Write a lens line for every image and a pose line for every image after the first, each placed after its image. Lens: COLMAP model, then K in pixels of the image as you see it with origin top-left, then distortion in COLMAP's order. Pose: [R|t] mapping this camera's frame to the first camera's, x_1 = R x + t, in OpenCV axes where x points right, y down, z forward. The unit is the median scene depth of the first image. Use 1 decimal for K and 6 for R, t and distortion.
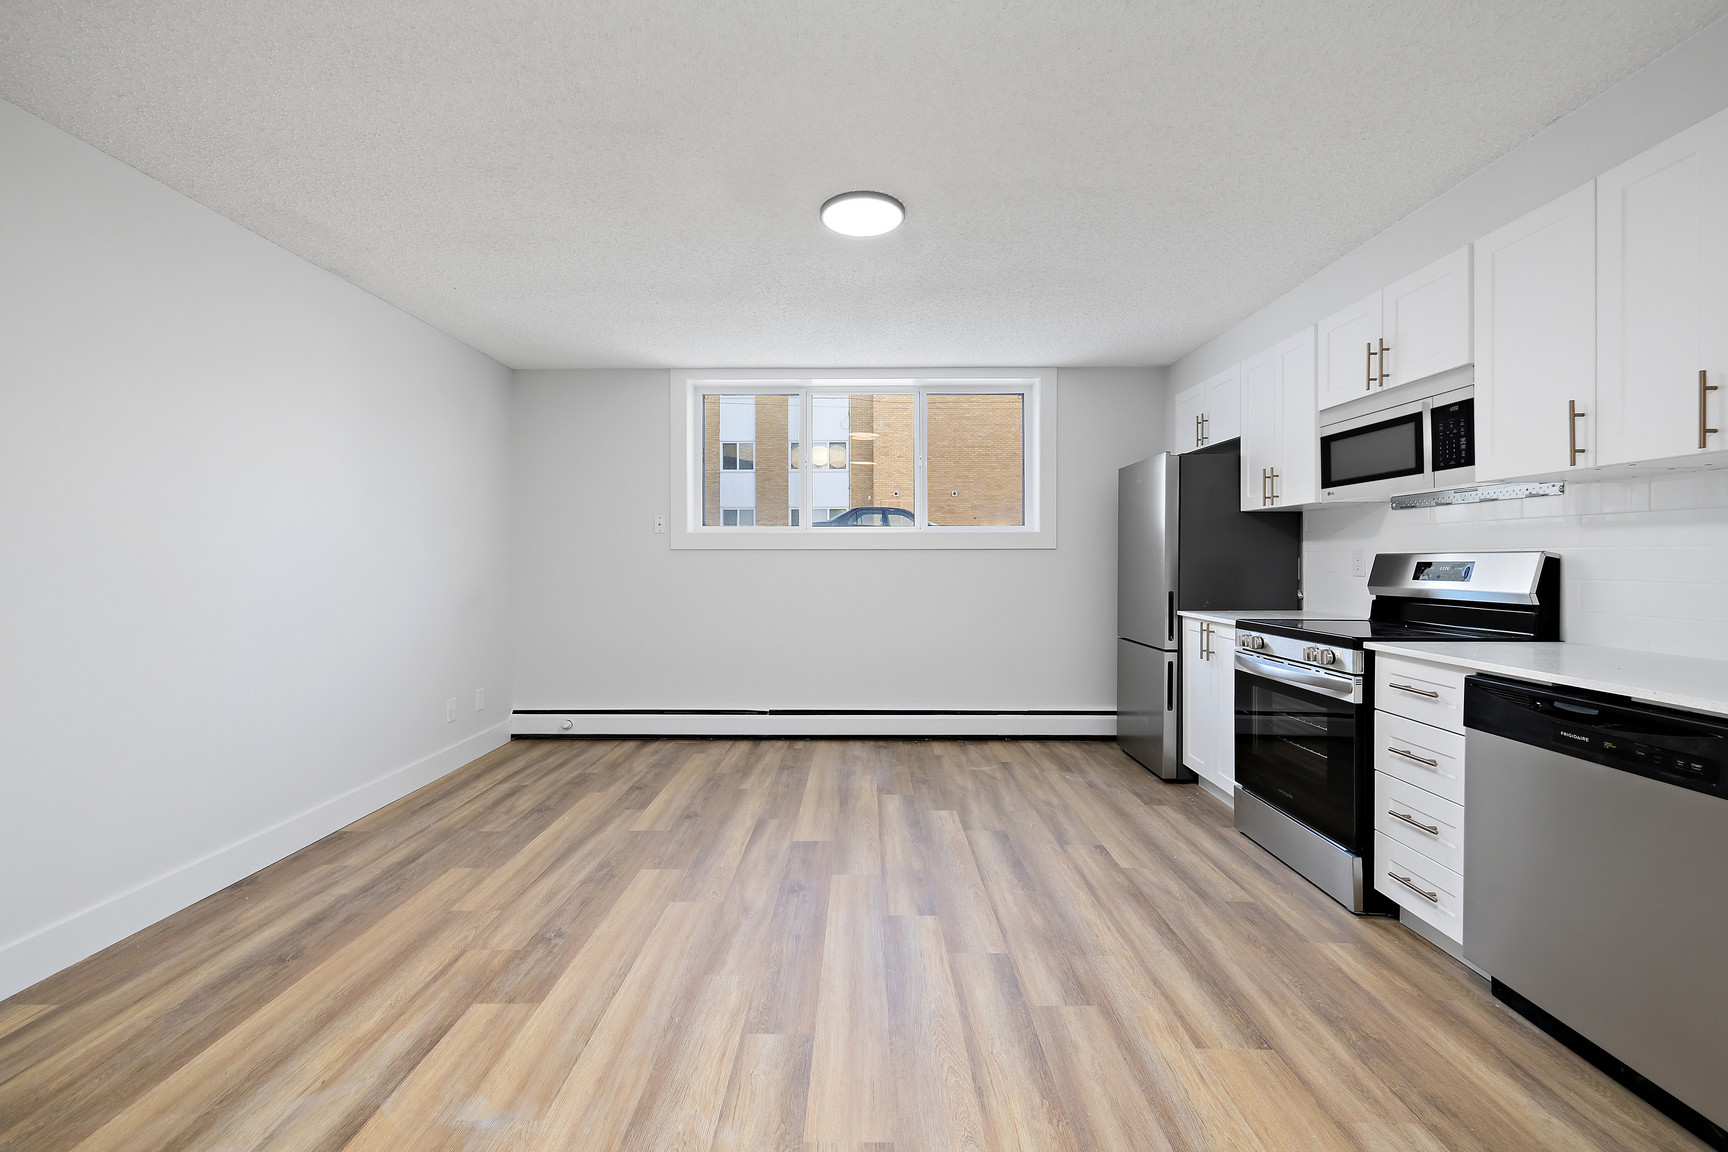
lens RADIAL K [[727.0, 0, 855.6], [0, 727.0, 561.2], [0, 0, 1]] dist [0.000709, 0.000359]
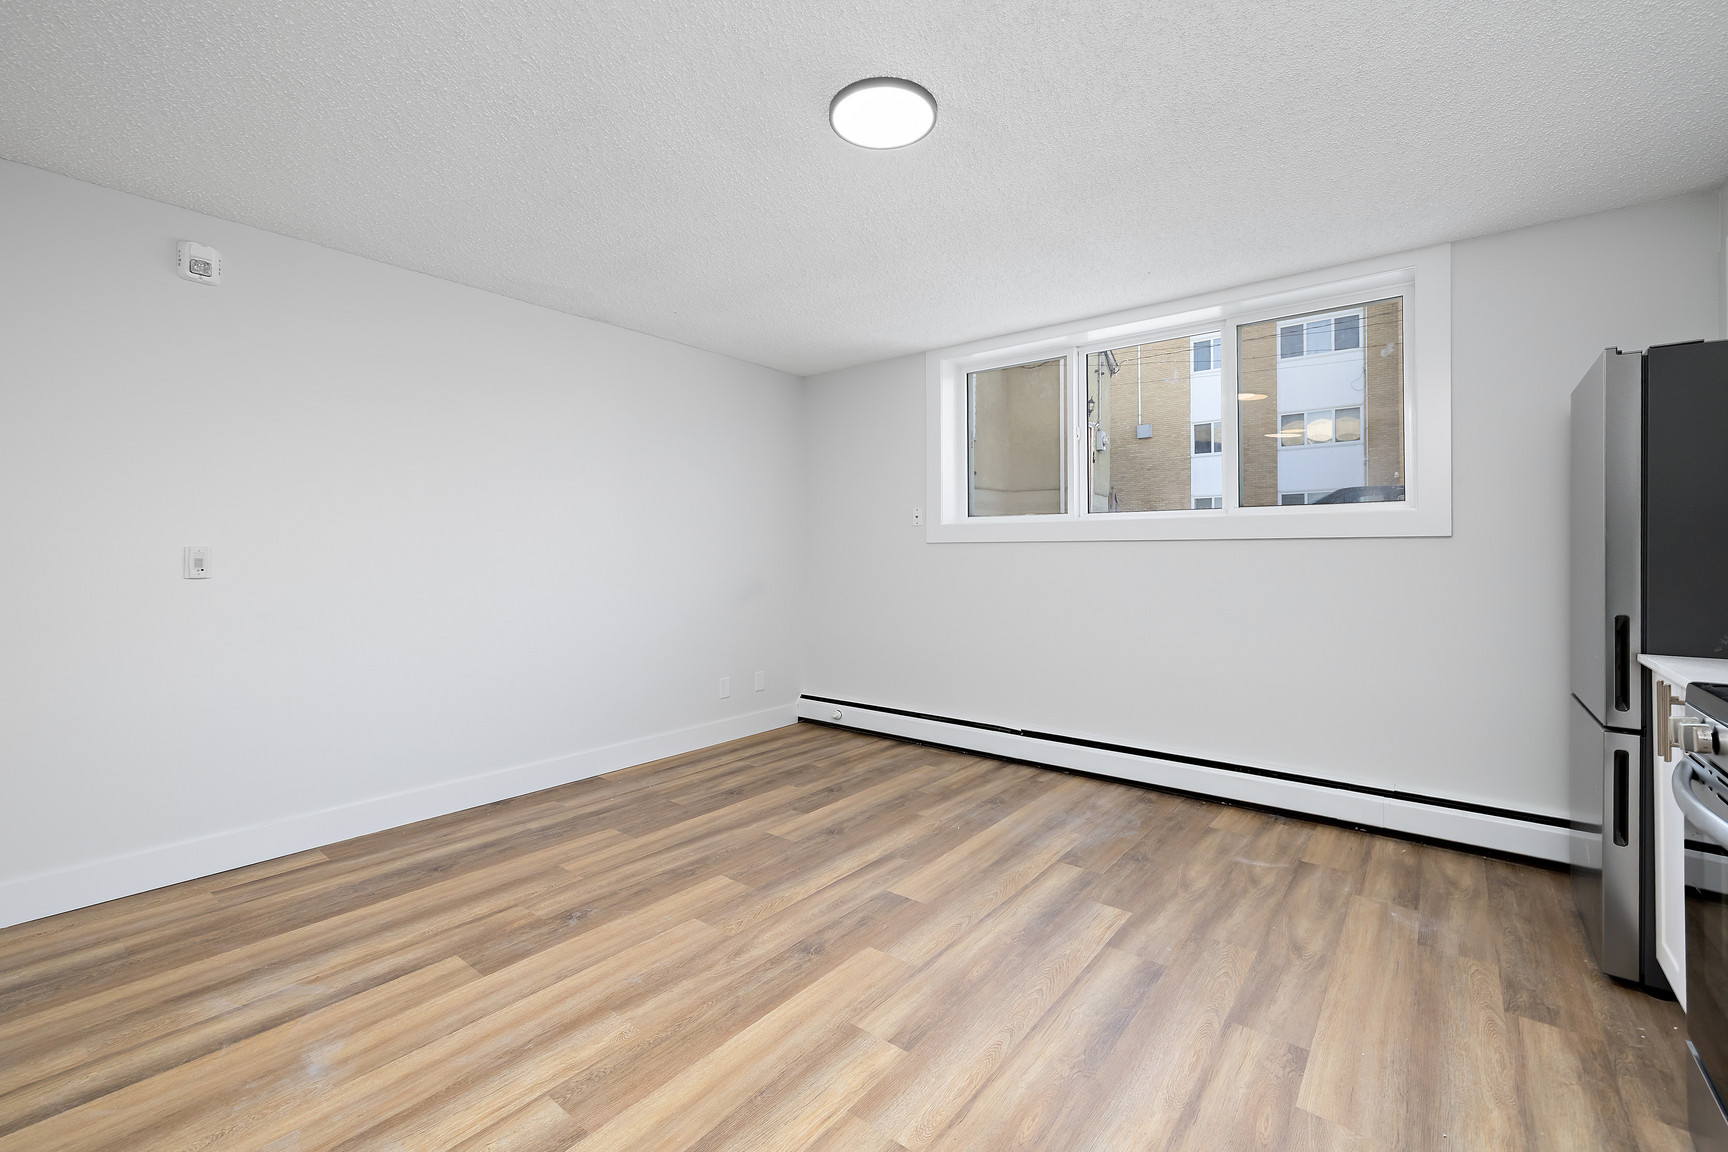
lens RADIAL K [[730.4, 0, 858.6], [0, 730.4, 564.1], [0, 0, 1]] dist [0.000289, 0.000362]
pose [[0.788145, 0.009406, -0.615418, 0.442735], [-0.003102, 0.999931, 0.011311, 0.000603], [0.615482, -0.007005, 0.788120, 0.354299]]
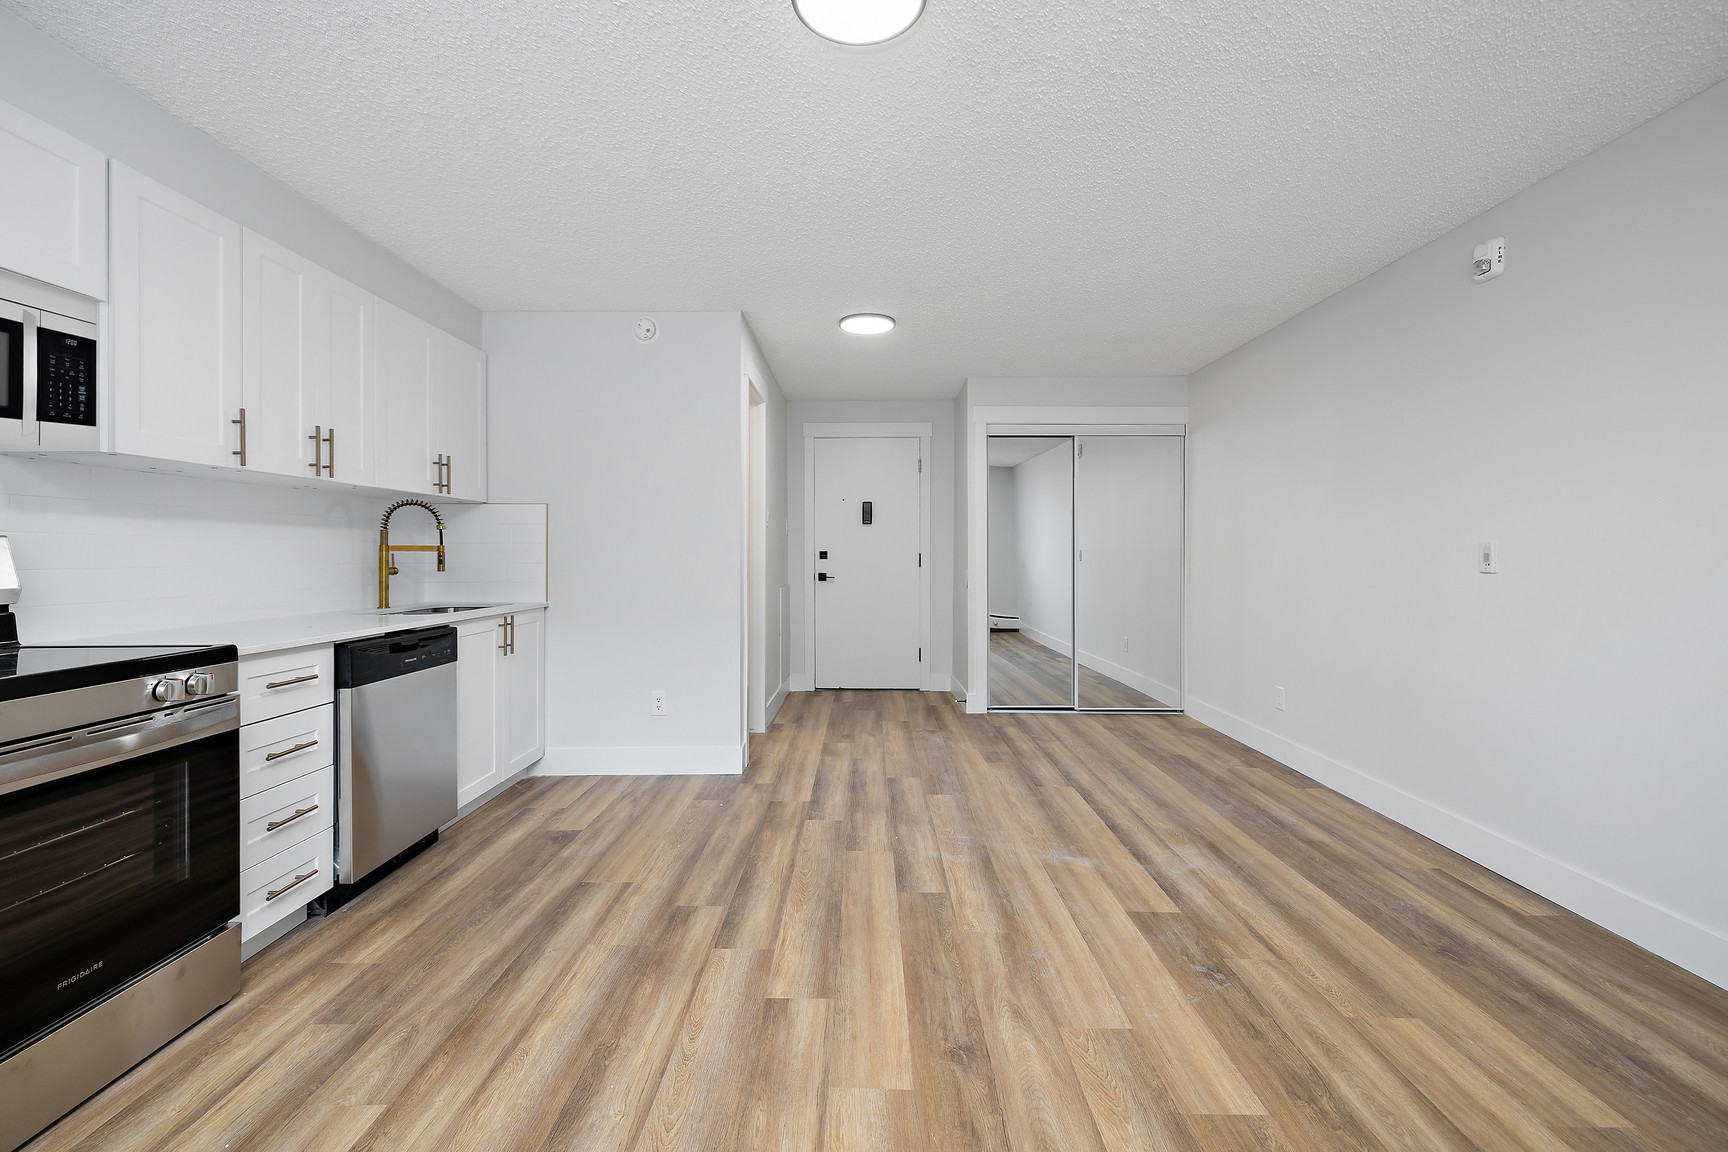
lens RADIAL K [[725.9, 0, 858.1], [0, 725.9, 555.1], [0, 0, 1]] dist [0.000824, 0.000027]
pose [[-1.000000, 0.000162, -0.000722, 0.011509], [0.000159, 0.999989, 0.004686, 0.003894], [0.000723, 0.004686, -0.999989, 1.545448]]
